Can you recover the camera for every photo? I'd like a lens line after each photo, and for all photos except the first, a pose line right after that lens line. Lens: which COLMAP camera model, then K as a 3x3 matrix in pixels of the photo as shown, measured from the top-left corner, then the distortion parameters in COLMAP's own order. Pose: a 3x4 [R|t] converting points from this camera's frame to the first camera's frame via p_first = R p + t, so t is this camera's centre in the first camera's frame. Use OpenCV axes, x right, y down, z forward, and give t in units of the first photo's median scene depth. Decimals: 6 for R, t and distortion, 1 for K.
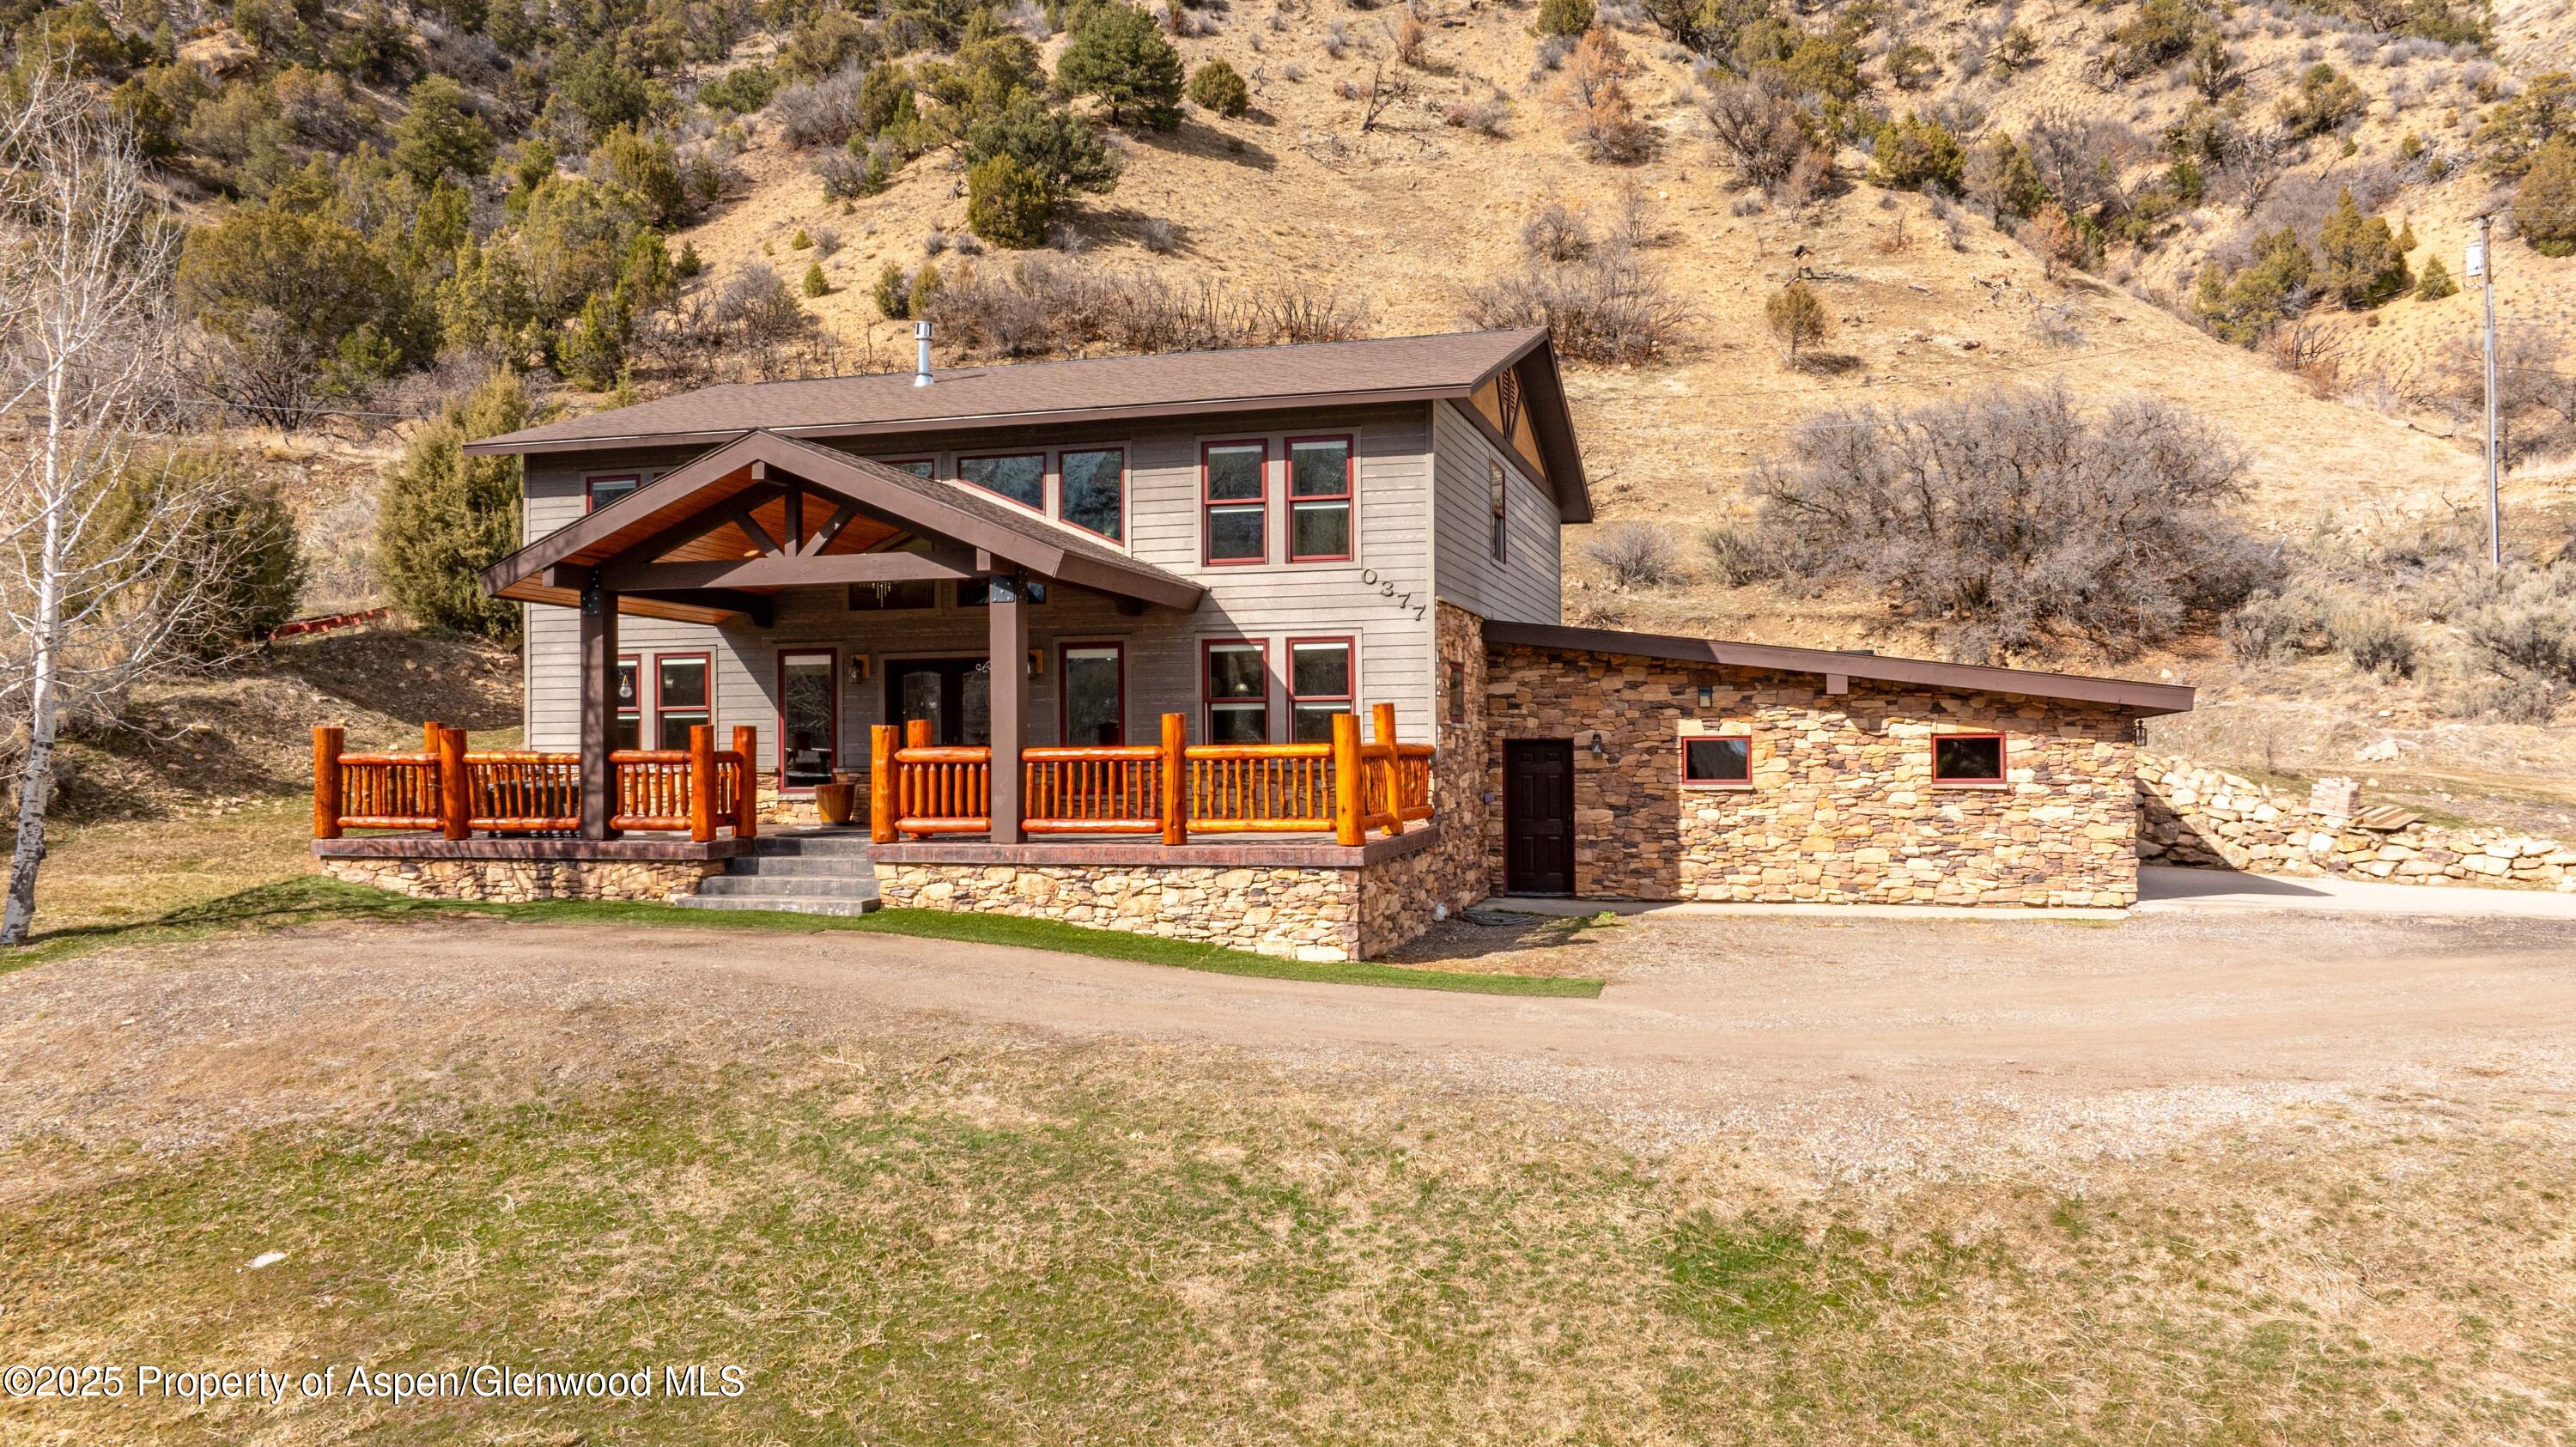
lens RADIAL K [[1833.7, 0, 1288.0], [0, 1833.7, 723.5], [0, 0, 1]] dist [-0.020891, -0.002498]
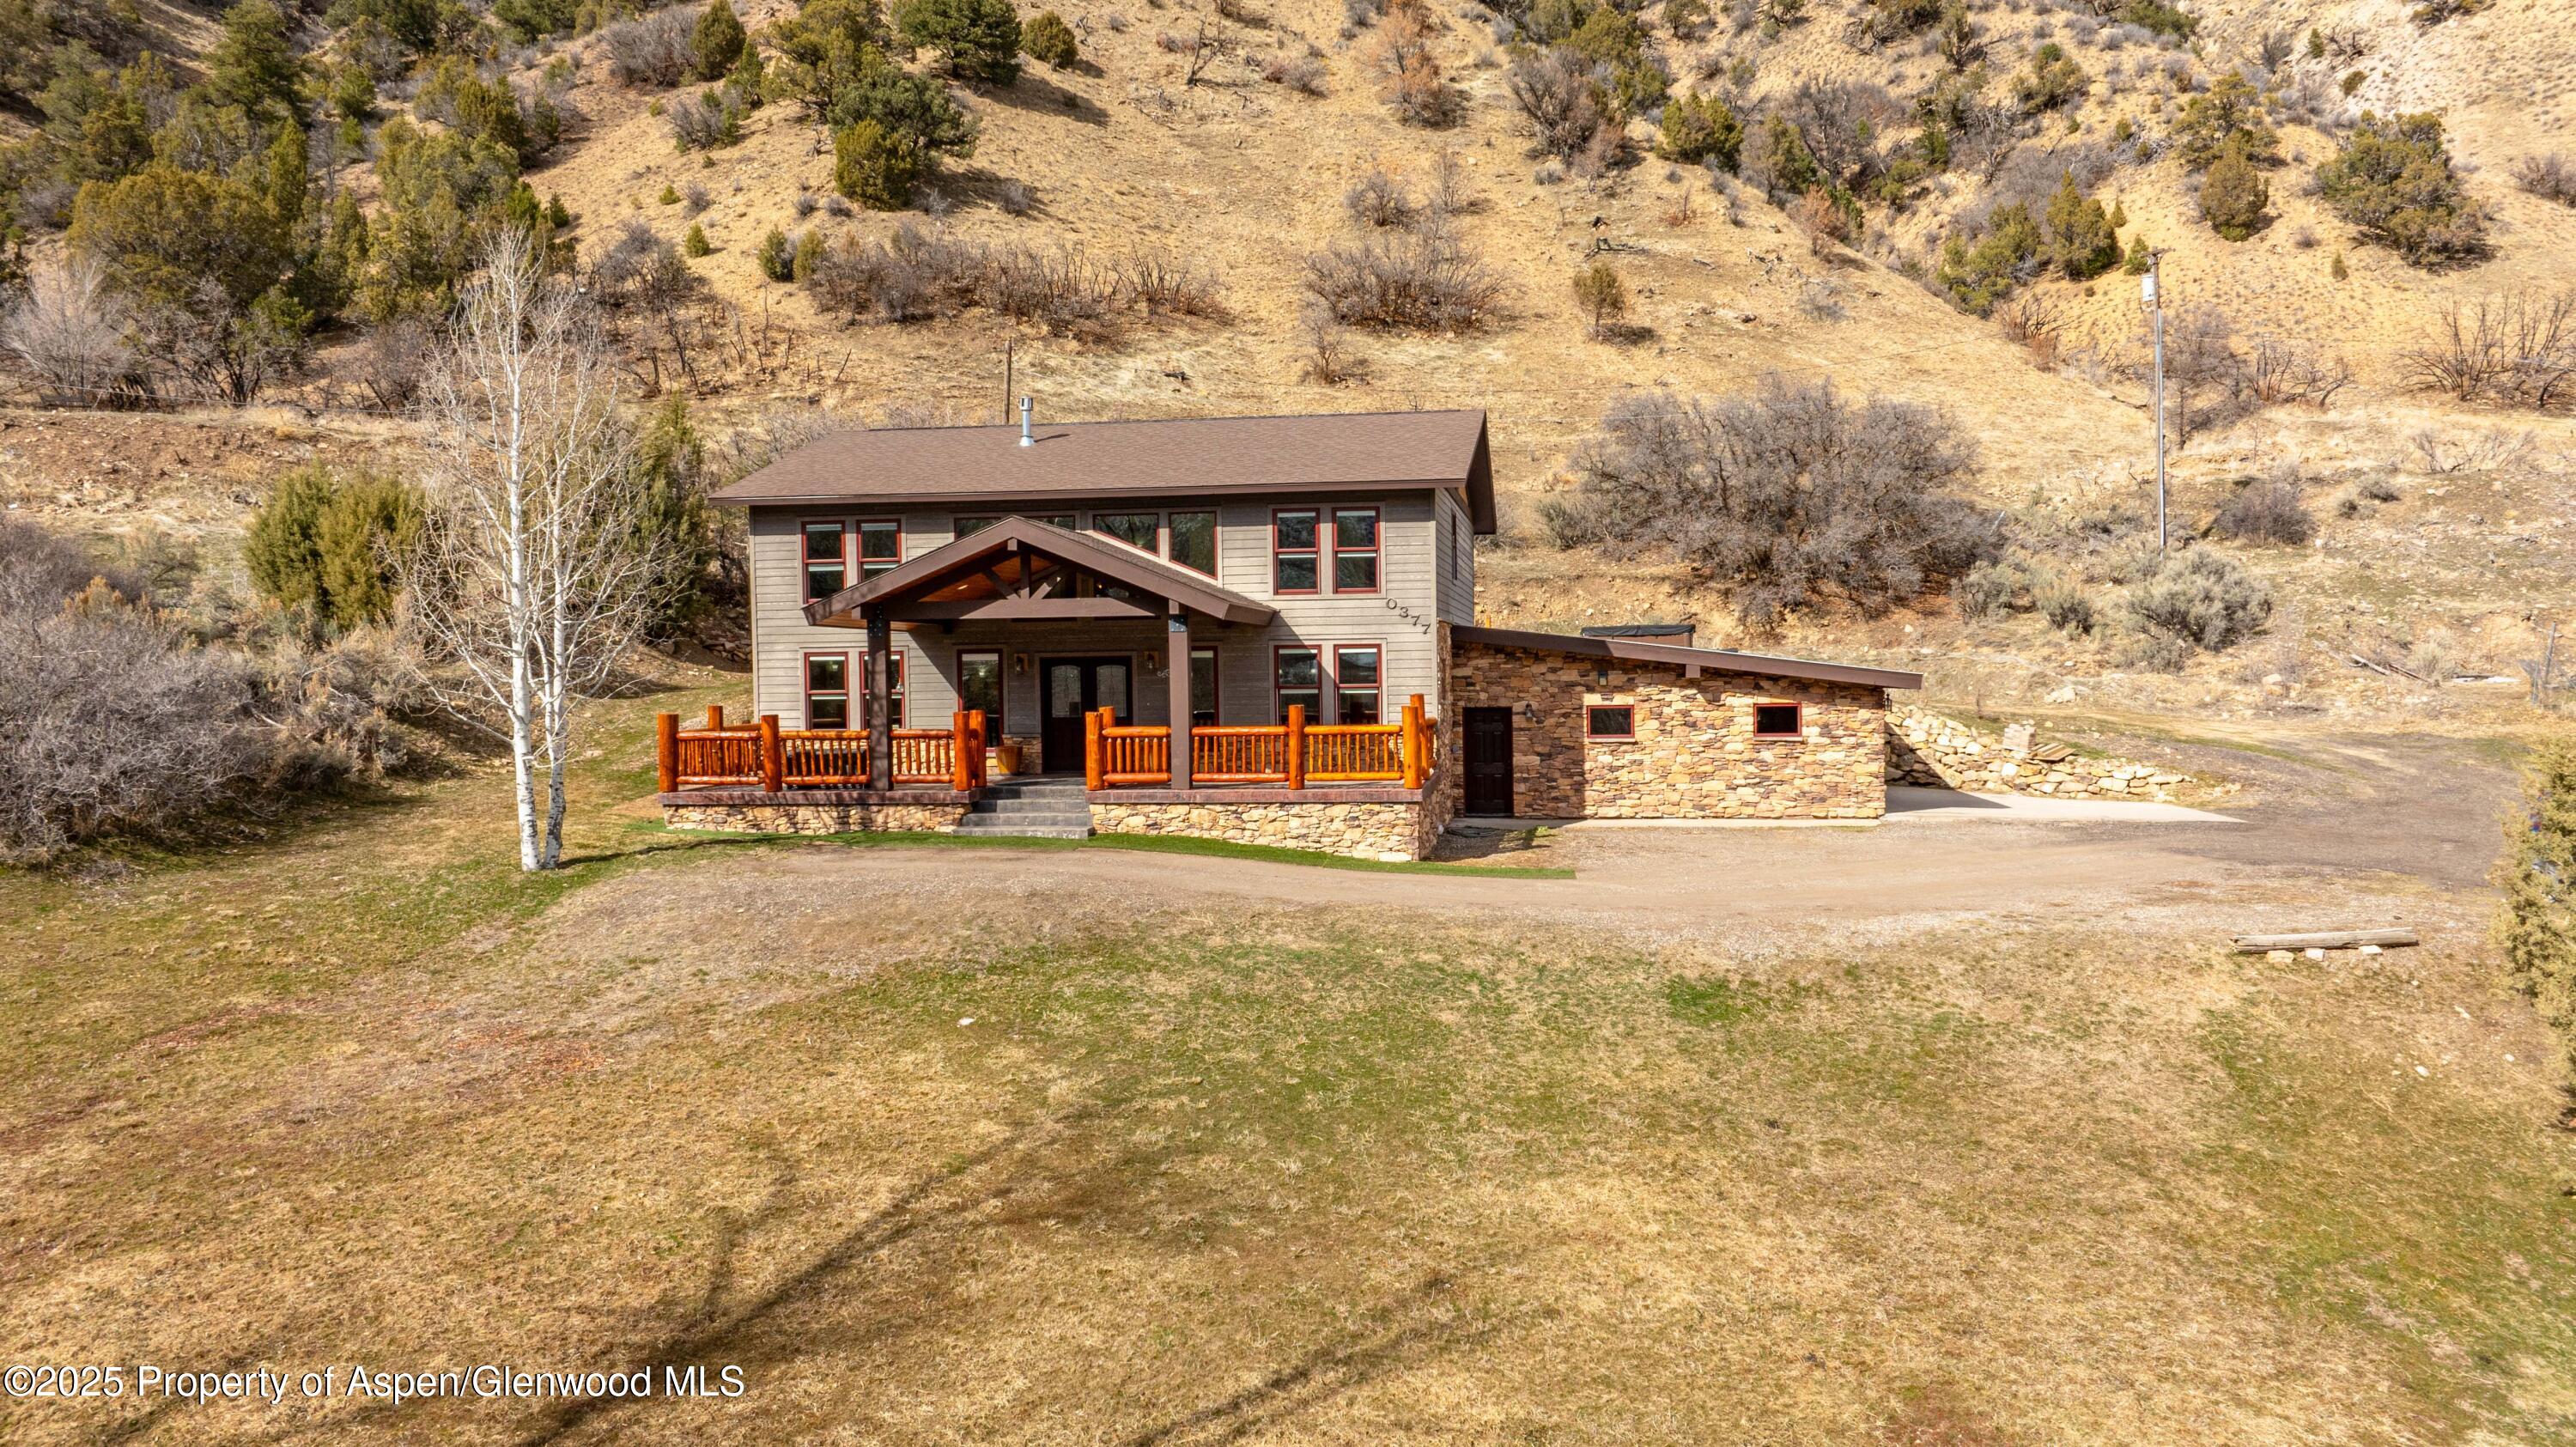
lens RADIAL K [[1872.3, 0, 1303.3], [0, 1872.3, 703.9], [0, 0, 1]] dist [-0.011275, -0.005486]
pose [[0.991178, -0.009156, 0.132219, -0.101308], [0.004299, 0.999307, 0.036978, -0.024824], [-0.132466, -0.036083, 0.990531, -0.218865]]
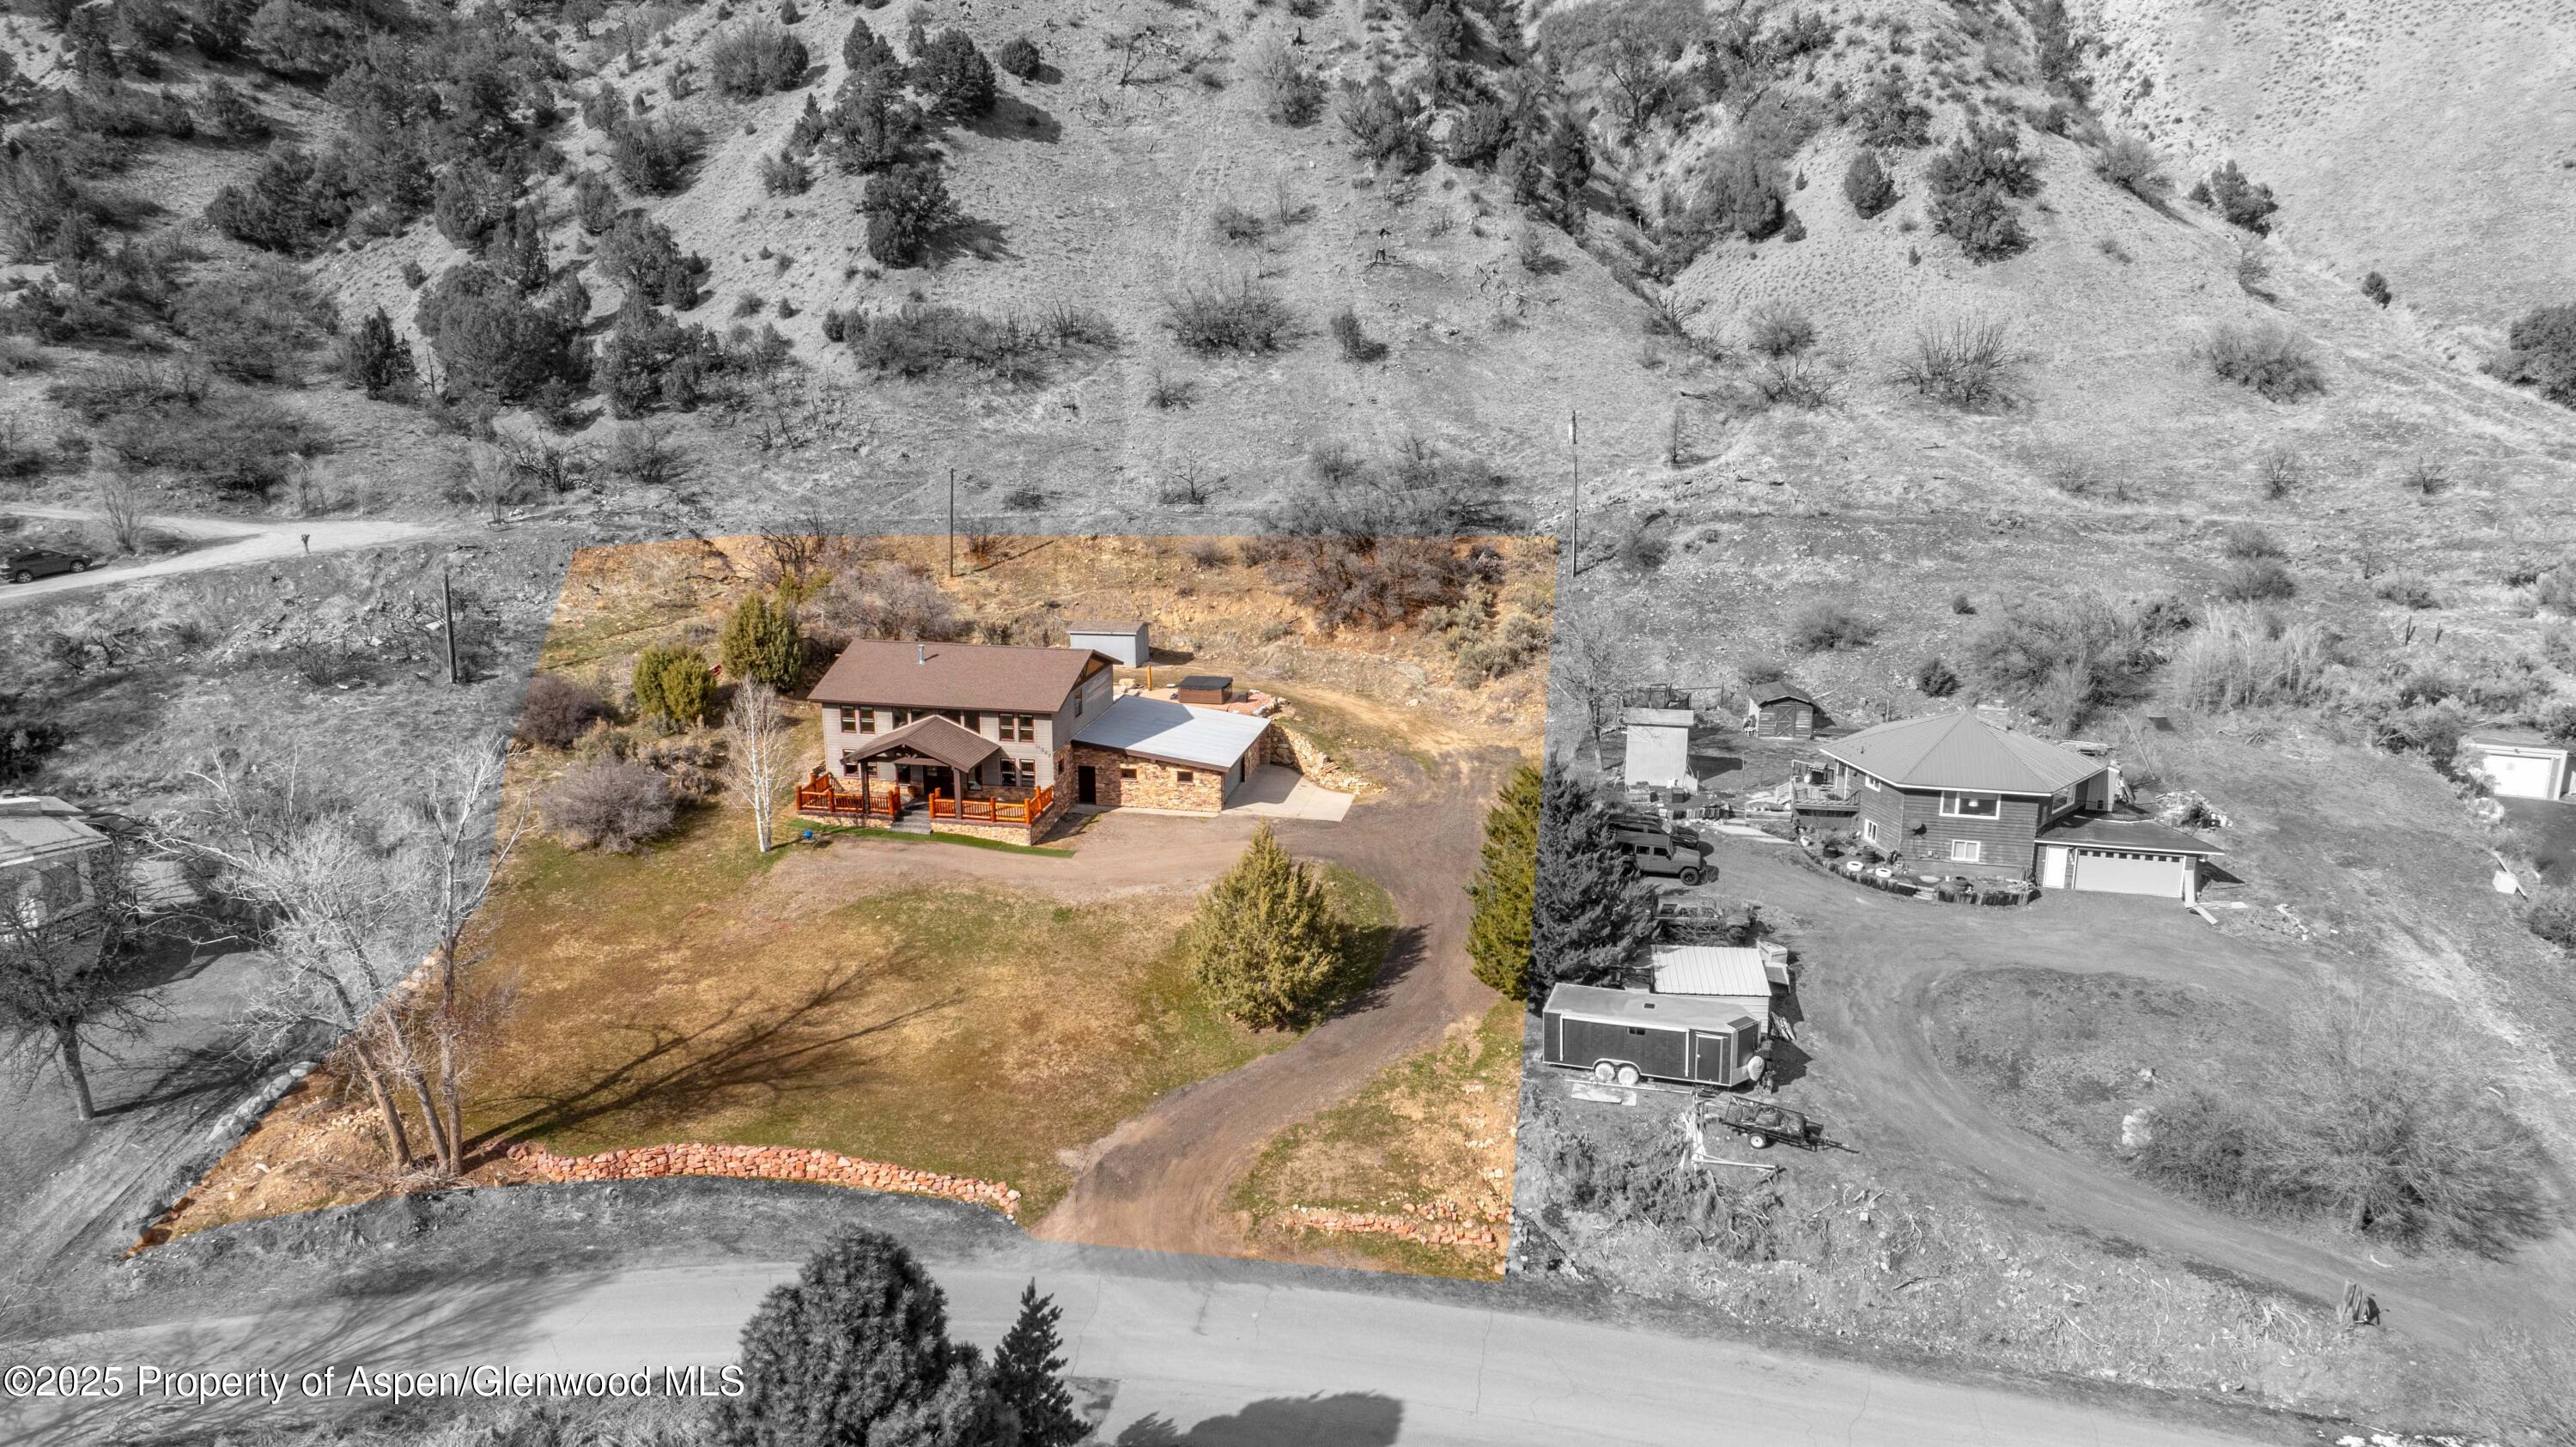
lens RADIAL K [[1798.9, 0, 1288.0], [0, 1798.9, 723.5], [0, 0, 1]] dist [-0.006902, -0.001149]
pose [[0.996356, -0.012255, 0.084412, 0.123657], [-0.010553, 0.964312, 0.264558, -0.568106], [-0.084642, -0.264485, 0.960668, -1.405524]]
